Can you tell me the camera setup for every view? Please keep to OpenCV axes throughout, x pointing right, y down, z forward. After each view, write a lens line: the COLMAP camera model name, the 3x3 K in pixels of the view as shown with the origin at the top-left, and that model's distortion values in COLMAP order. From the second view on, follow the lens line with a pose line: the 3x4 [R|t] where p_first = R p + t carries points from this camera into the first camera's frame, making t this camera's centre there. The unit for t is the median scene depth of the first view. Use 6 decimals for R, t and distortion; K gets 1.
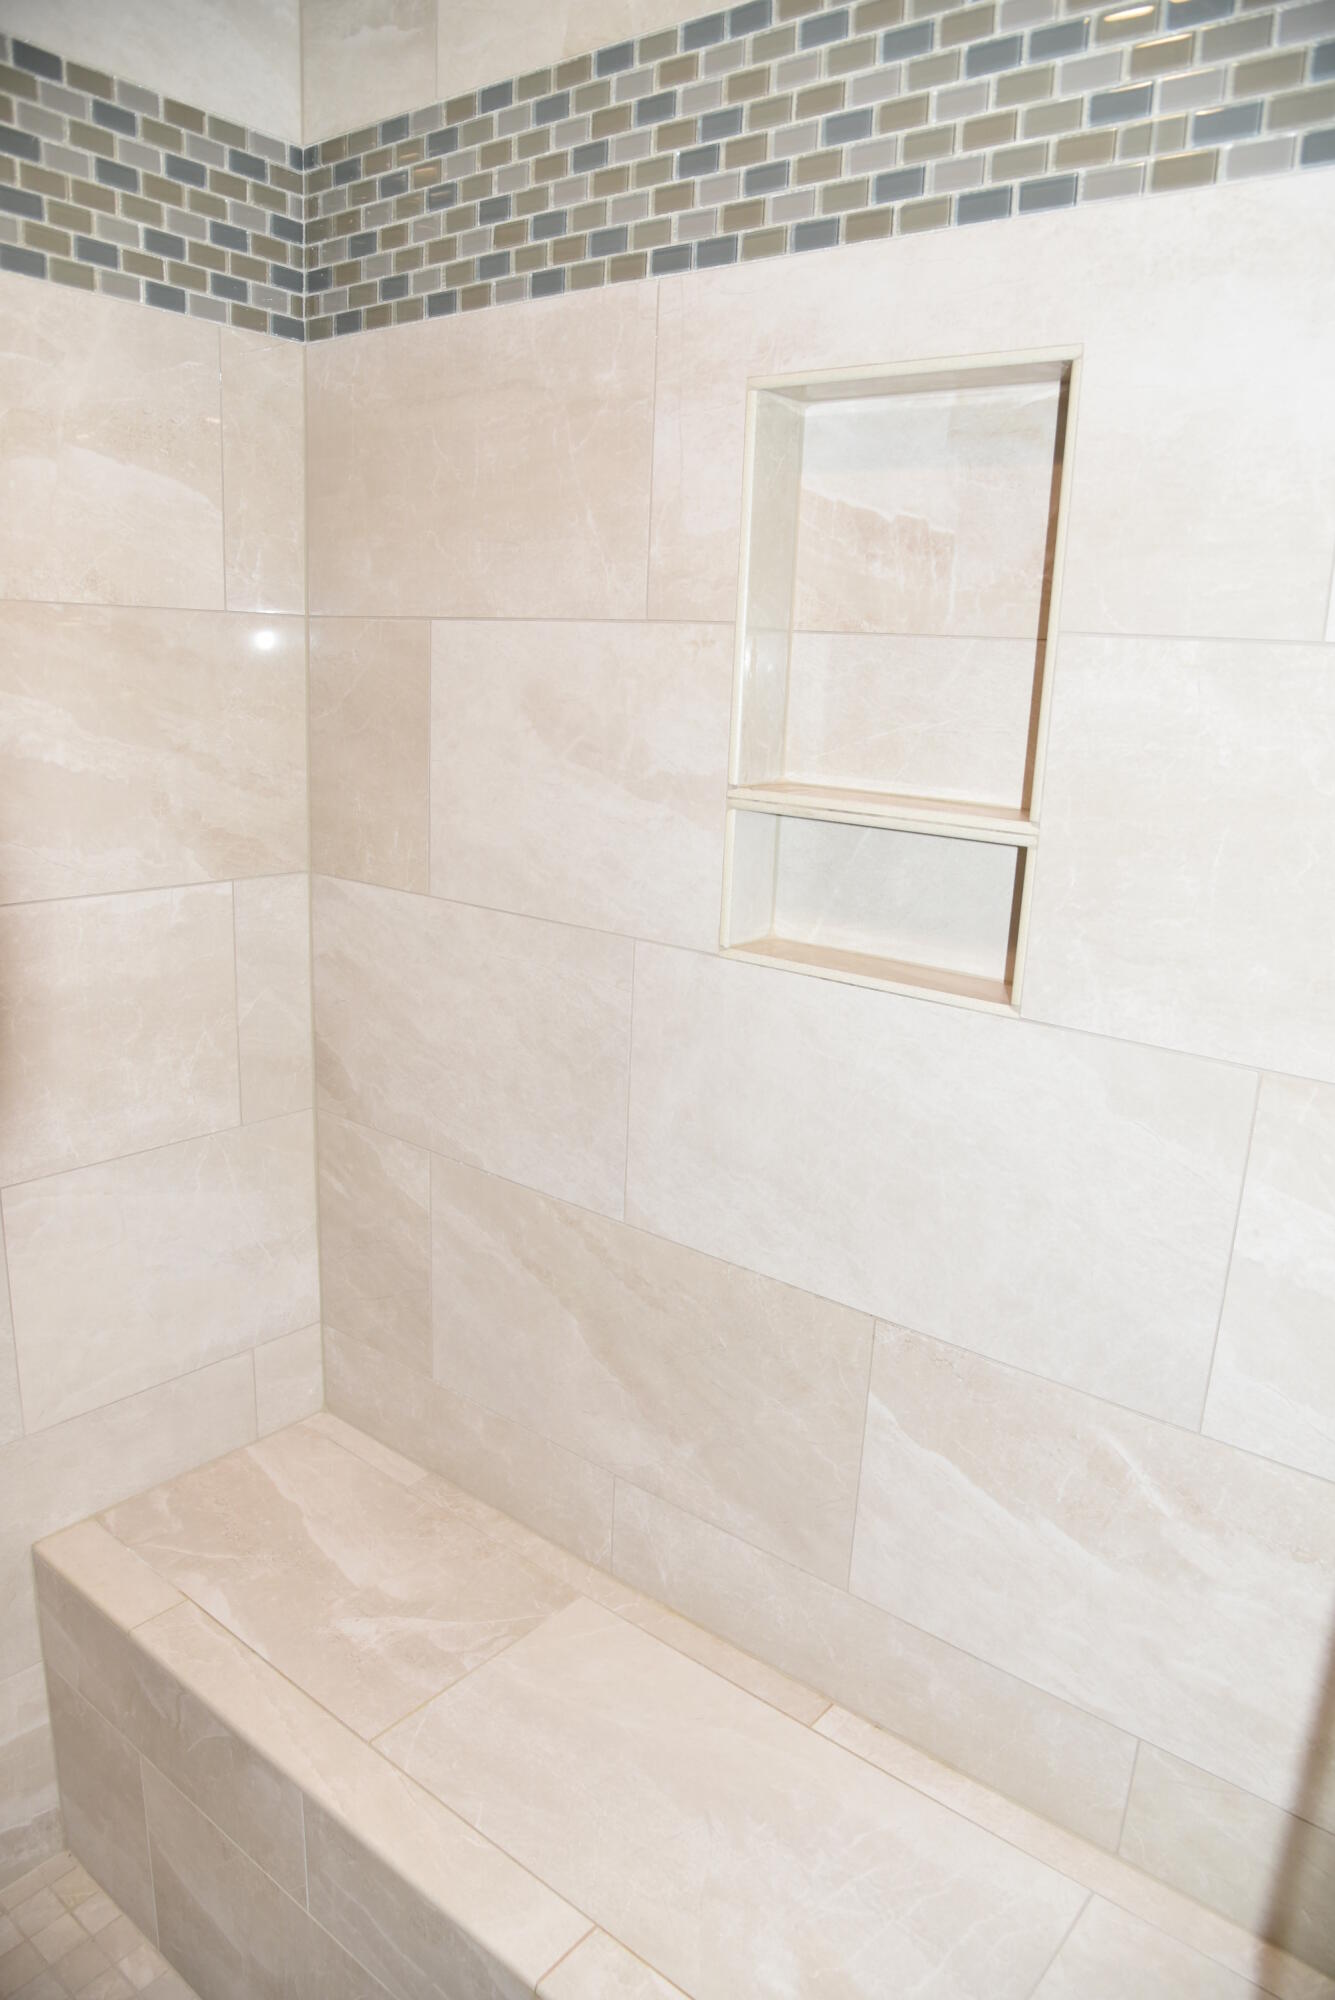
lens RADIAL K [[1376.3, 0, 705.5], [0, 1376.3, 1020.6], [0, 0, 1]] dist [-0.119692, 0.068213]
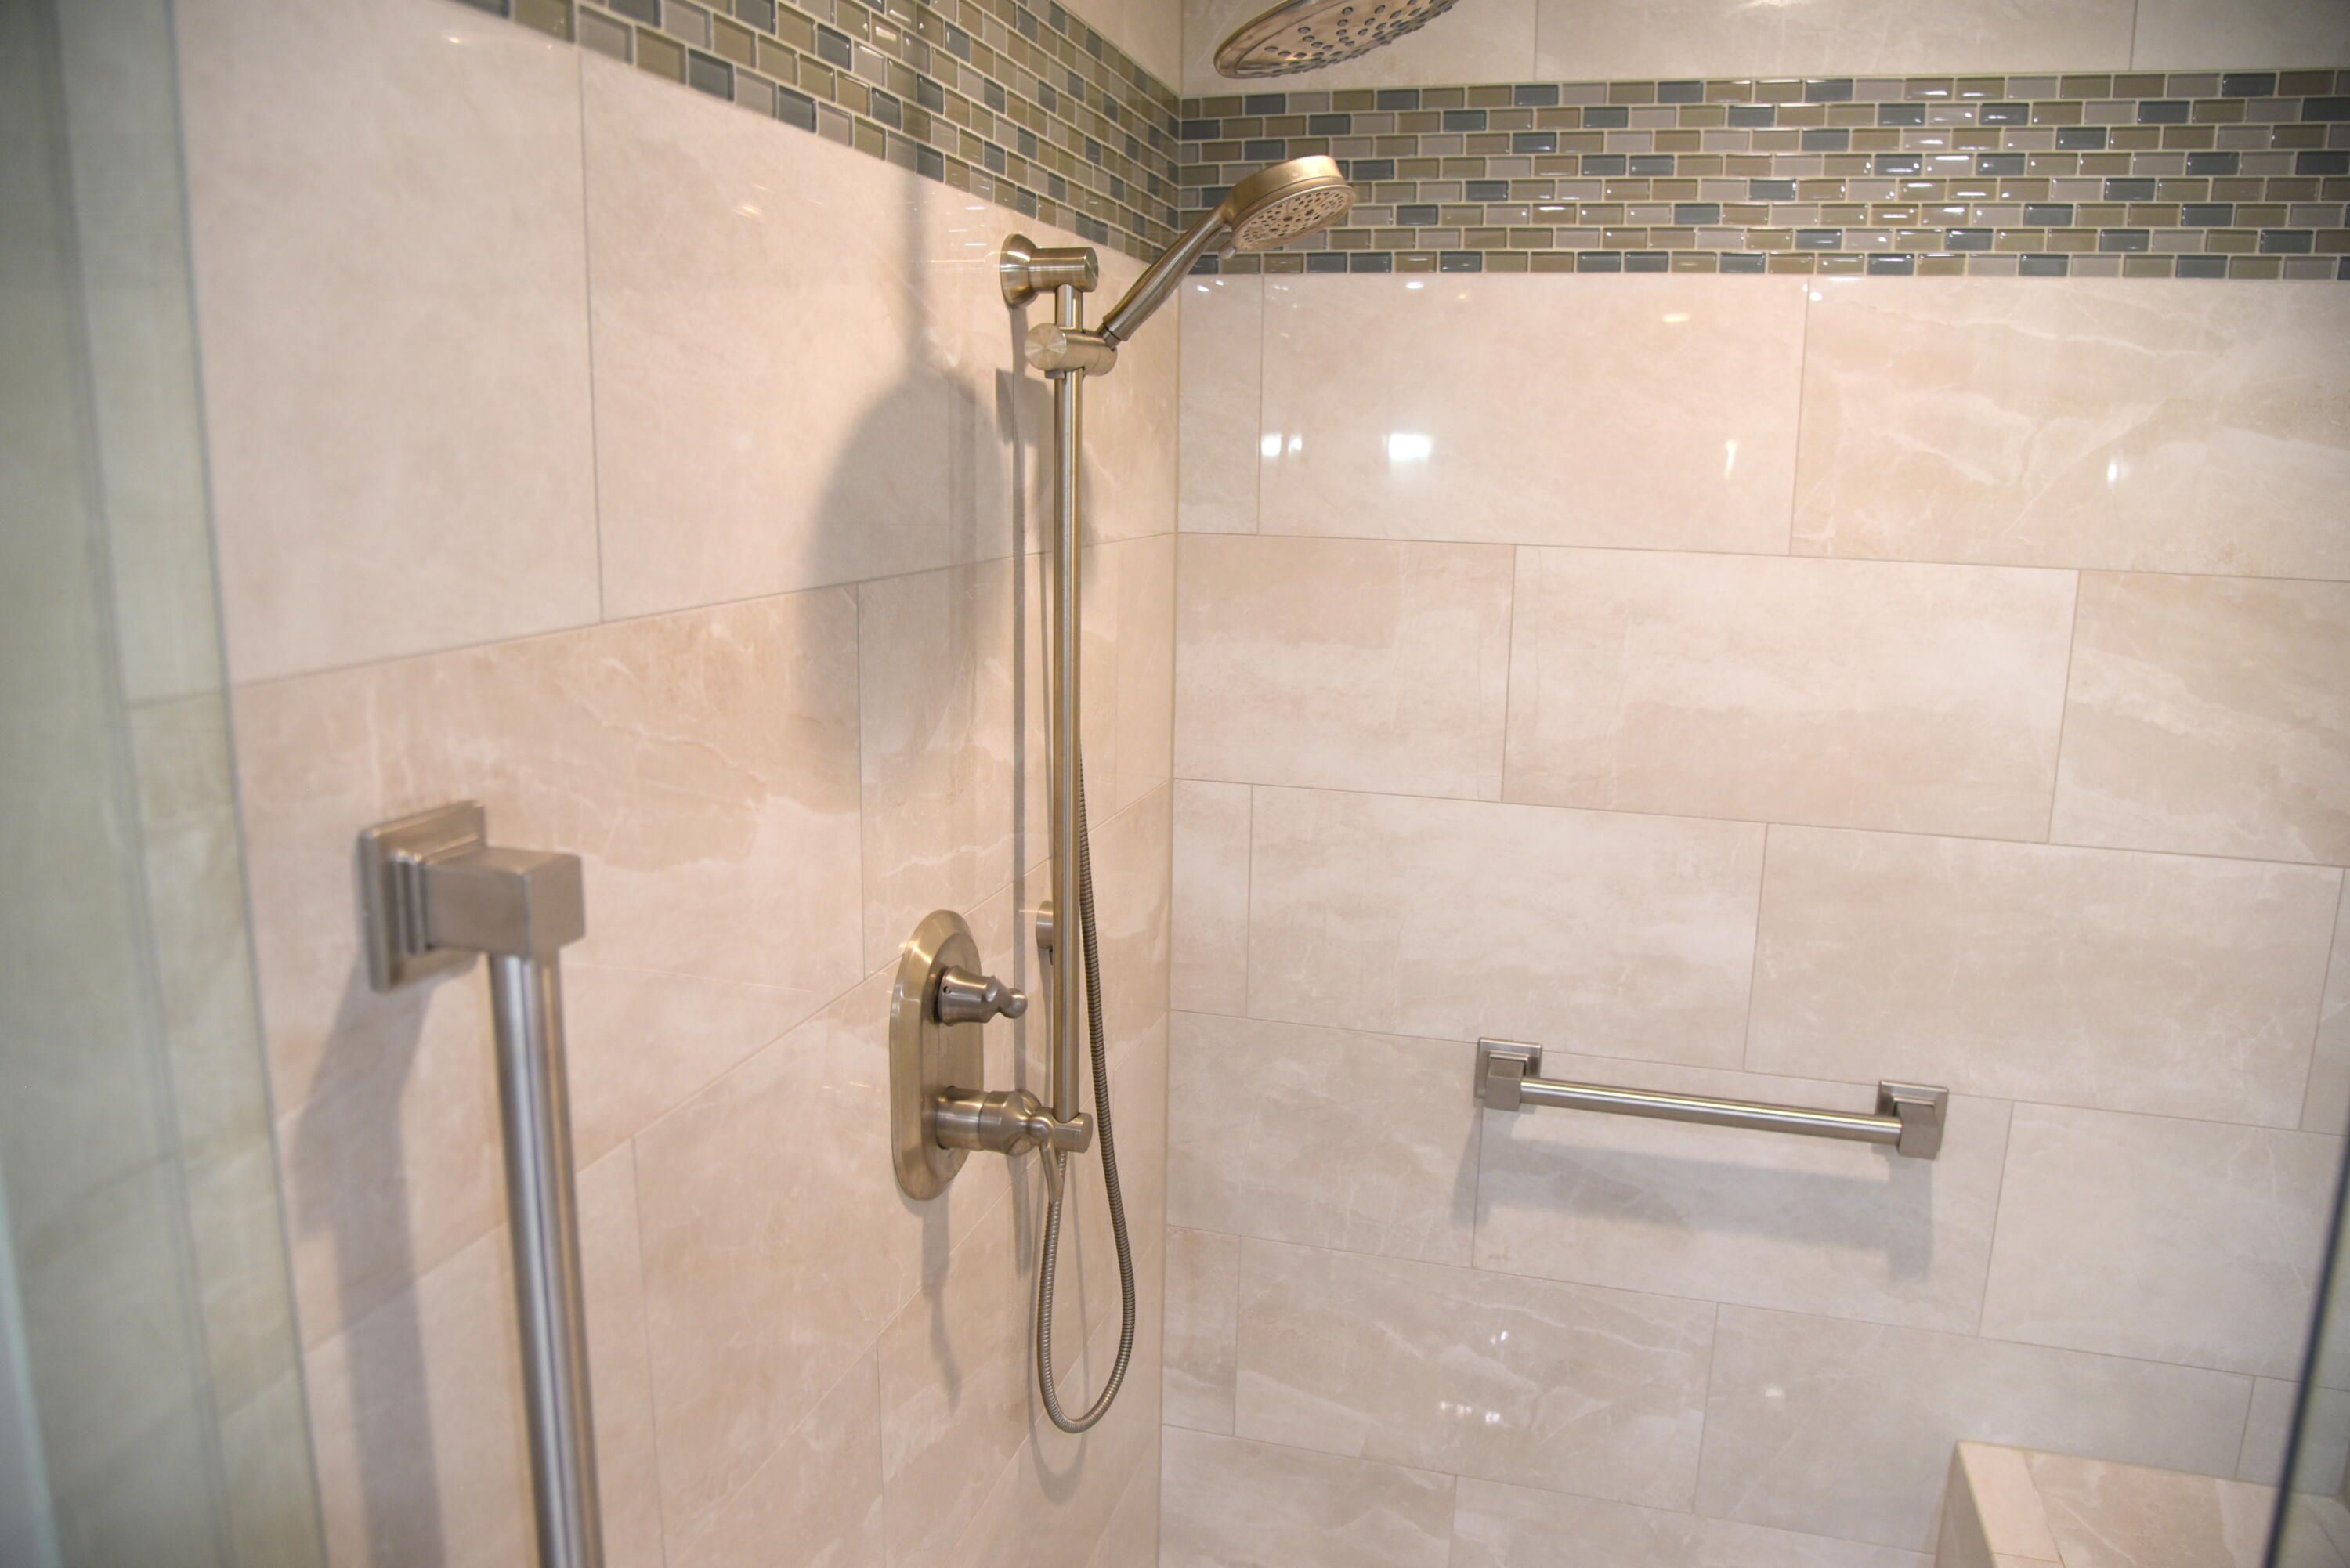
lens RADIAL K [[1617.0, 0, 1199.7], [0, 1617.0, 770.1], [0, 0, 1]] dist [-0.119692, 0.068213]
pose [[0.387597, 0.141432, -0.910915, 0.329439], [-0.236008, 0.970451, 0.050254, -0.040927], [0.891105, 0.195505, 0.409523, -0.151105]]
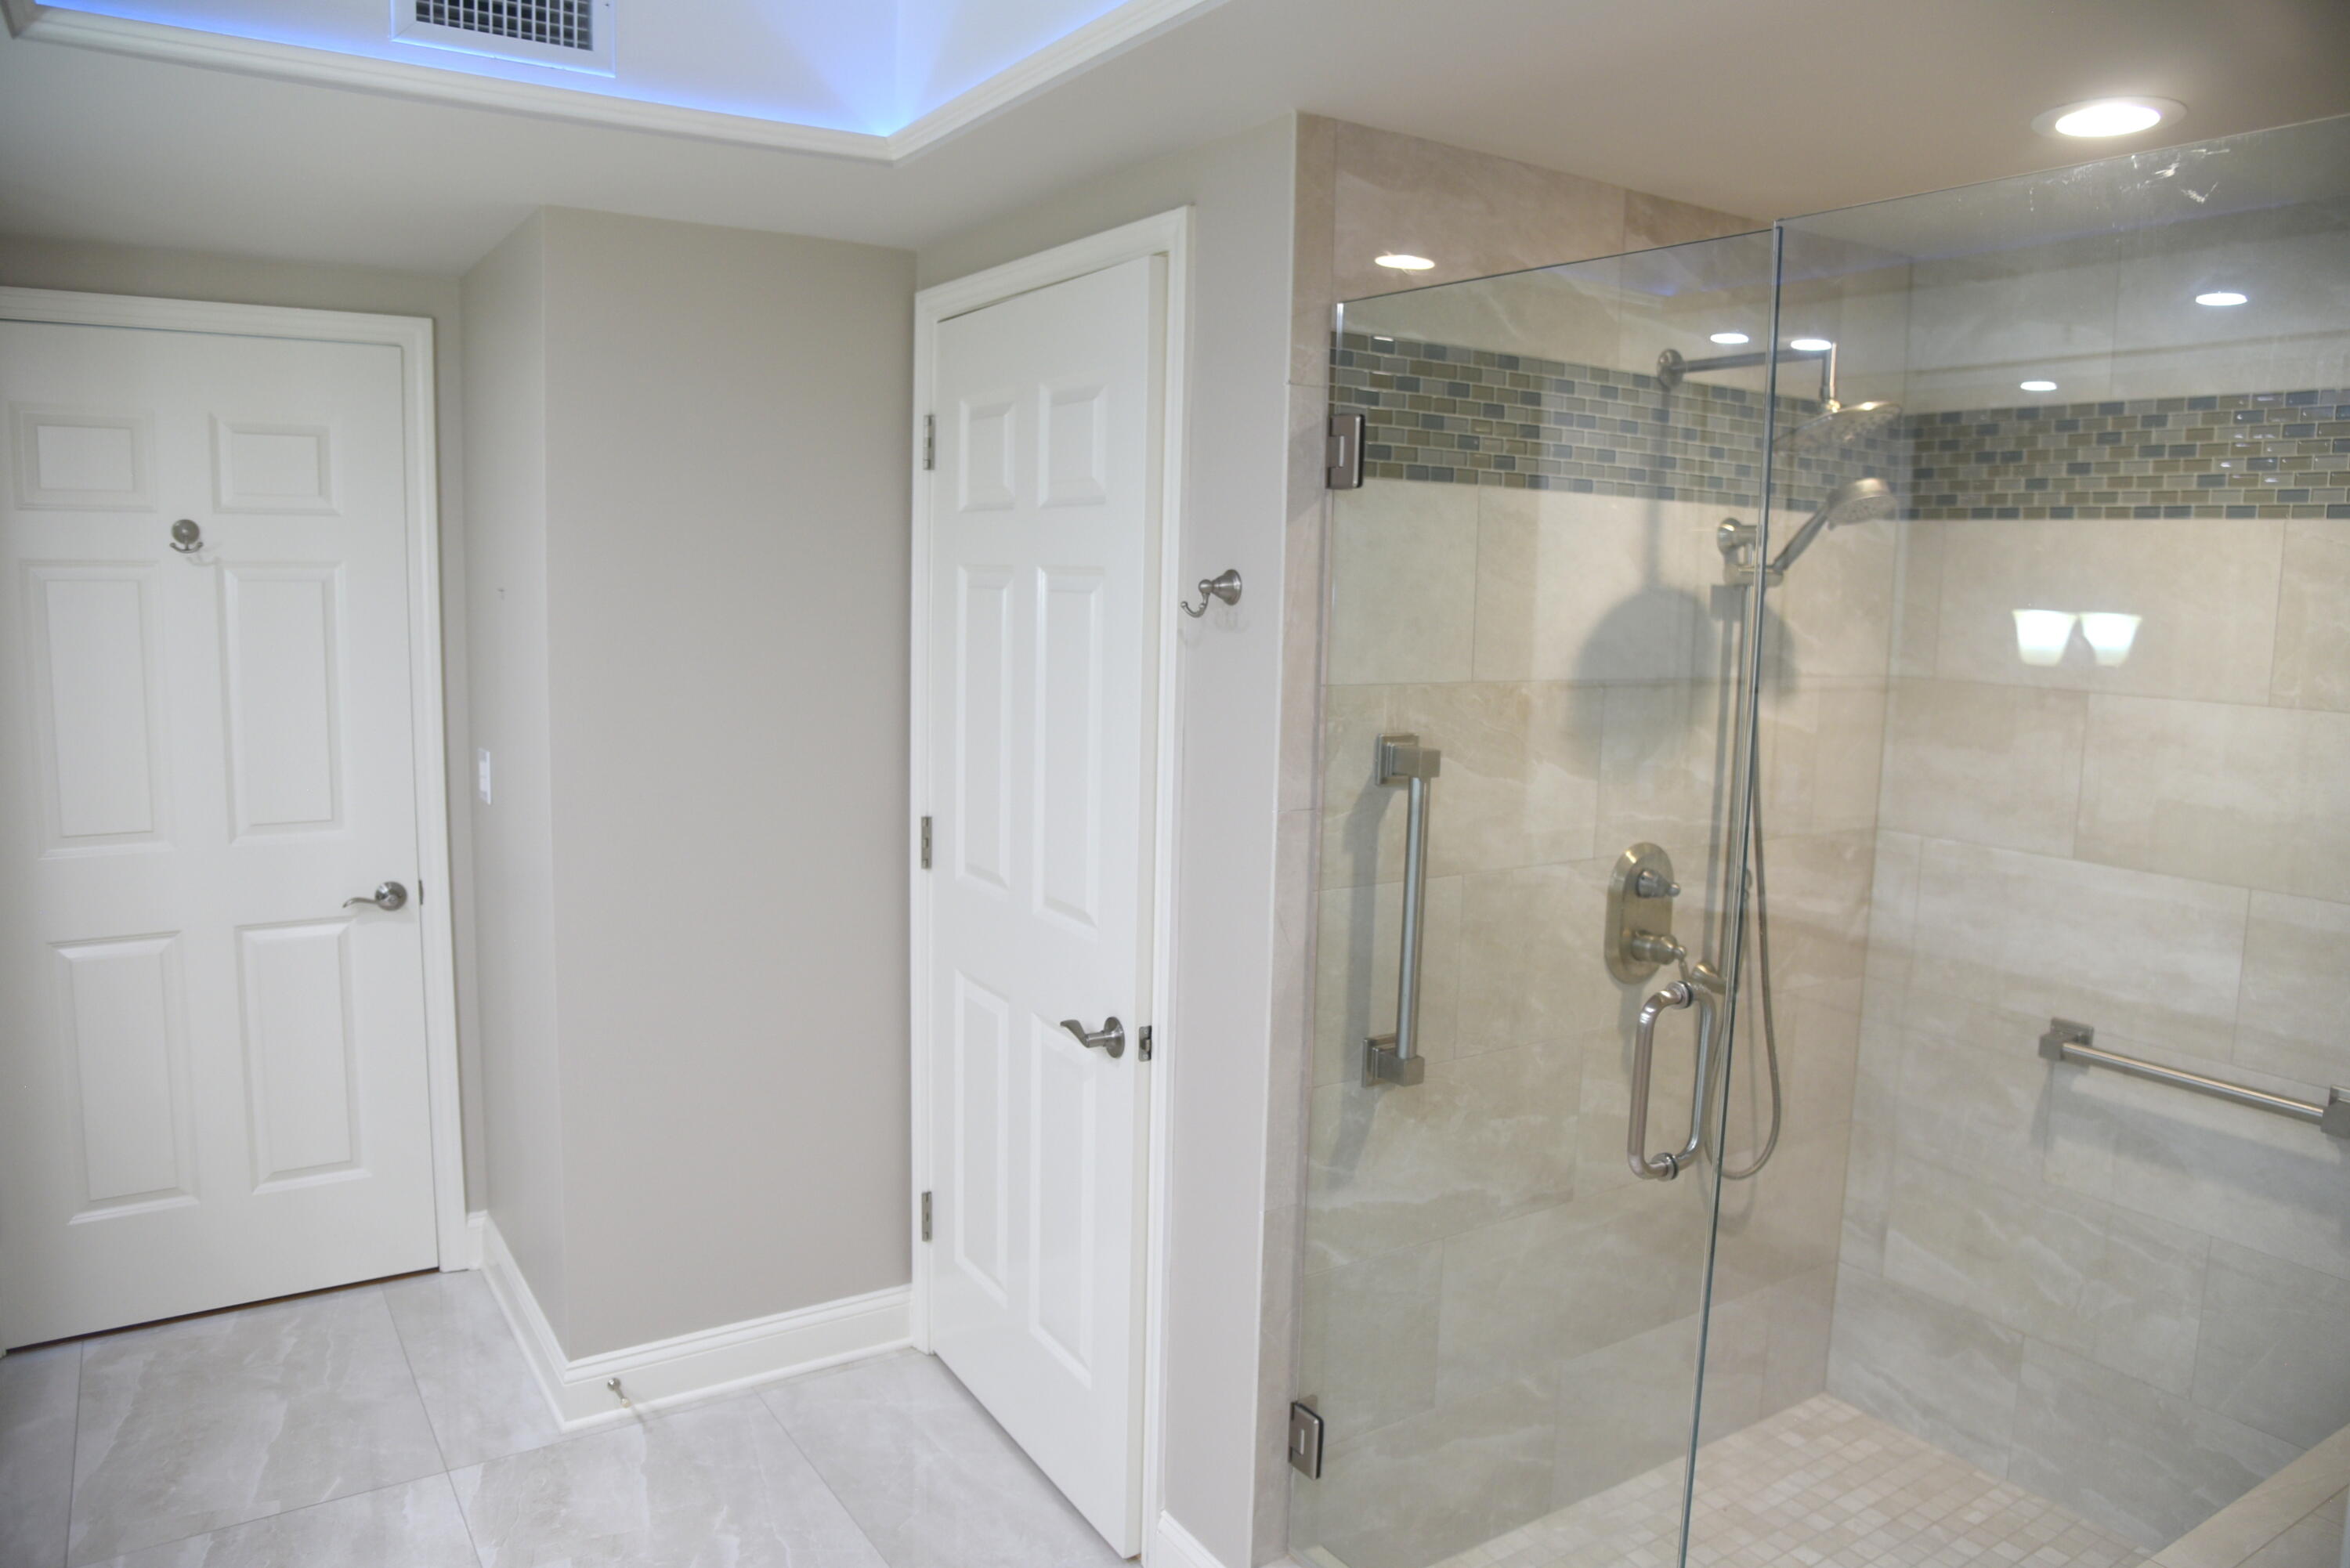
lens RADIAL K [[1672.4, 0, 1180.3], [0, 1672.4, 768.1], [0, 0, 1]] dist [-0.120420, 0.093692]
pose [[-0.308209, 0.057739, -0.949565, 1.517782], [-0.282696, 0.947508, 0.149371, -0.103893], [0.908345, 0.314476, -0.275708, 0.129301]]
